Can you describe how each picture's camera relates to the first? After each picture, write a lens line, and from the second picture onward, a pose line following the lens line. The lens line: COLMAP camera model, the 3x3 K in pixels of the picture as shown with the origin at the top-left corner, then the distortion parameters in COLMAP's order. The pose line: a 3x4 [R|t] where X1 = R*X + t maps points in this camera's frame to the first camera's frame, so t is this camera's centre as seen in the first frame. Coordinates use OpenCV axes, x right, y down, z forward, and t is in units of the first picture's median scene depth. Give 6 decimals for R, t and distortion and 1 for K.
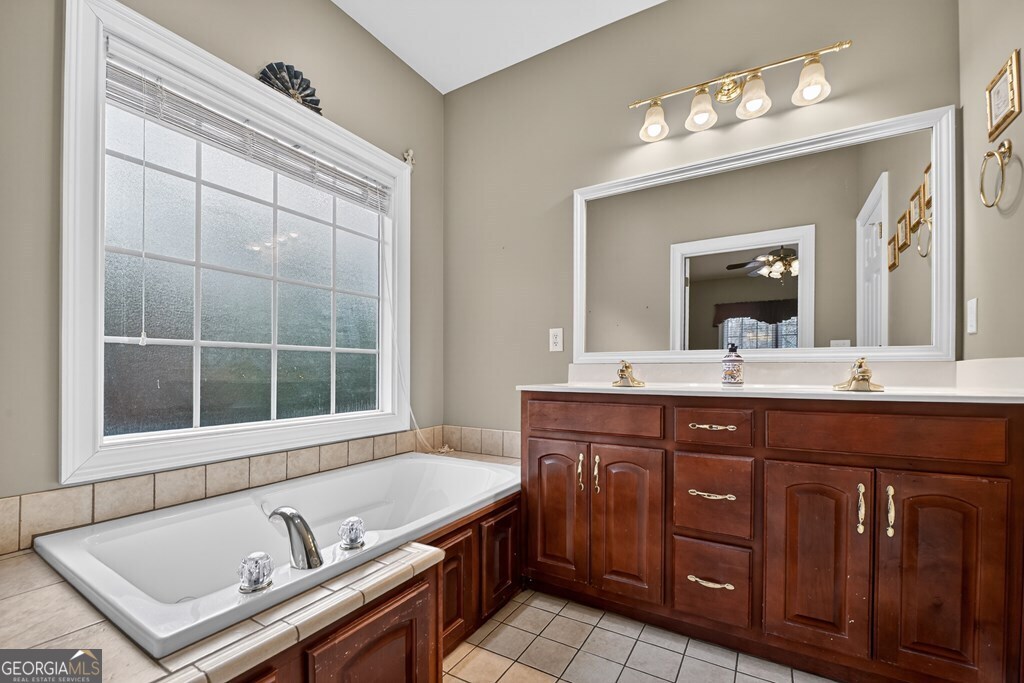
lens RADIAL K [[425.8, 0, 516.0], [0, 425.8, 366.5], [0, 0, 1]] dist [-0.001728, 0.000019]
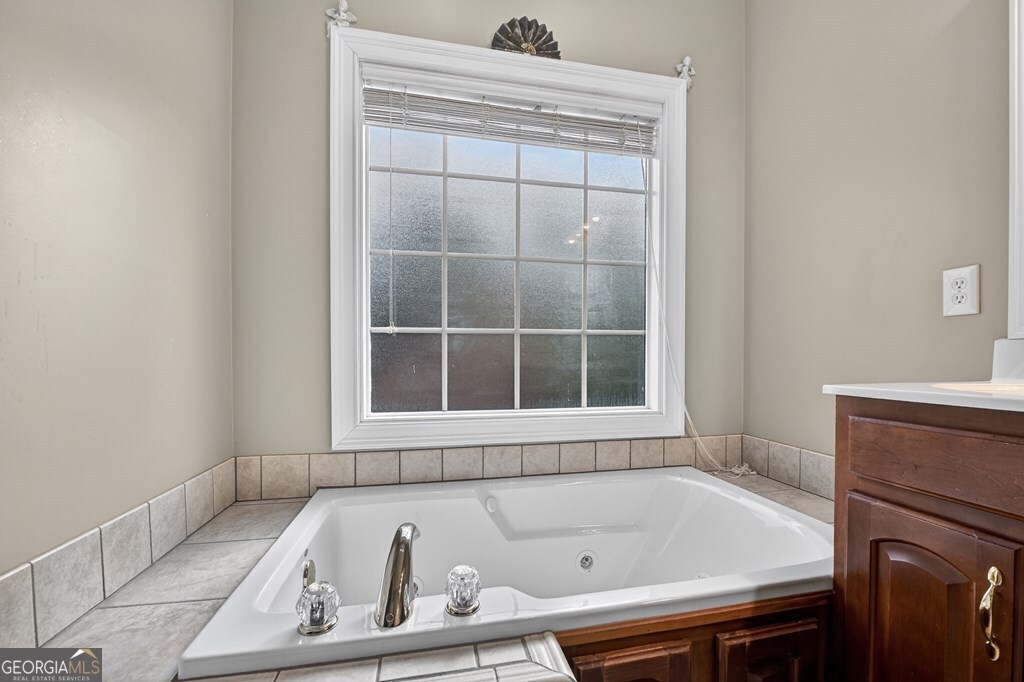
lens RADIAL K [[420.2, 0, 513.6], [0, 420.2, 362.0], [0, 0, 1]] dist [-0.000070, -0.013090]
pose [[0.684280, 0.005610, -0.729198, 0.102973], [0.007731, 0.999858, 0.014948, 0.007364], [0.729178, -0.015866, 0.684140, 0.363189]]
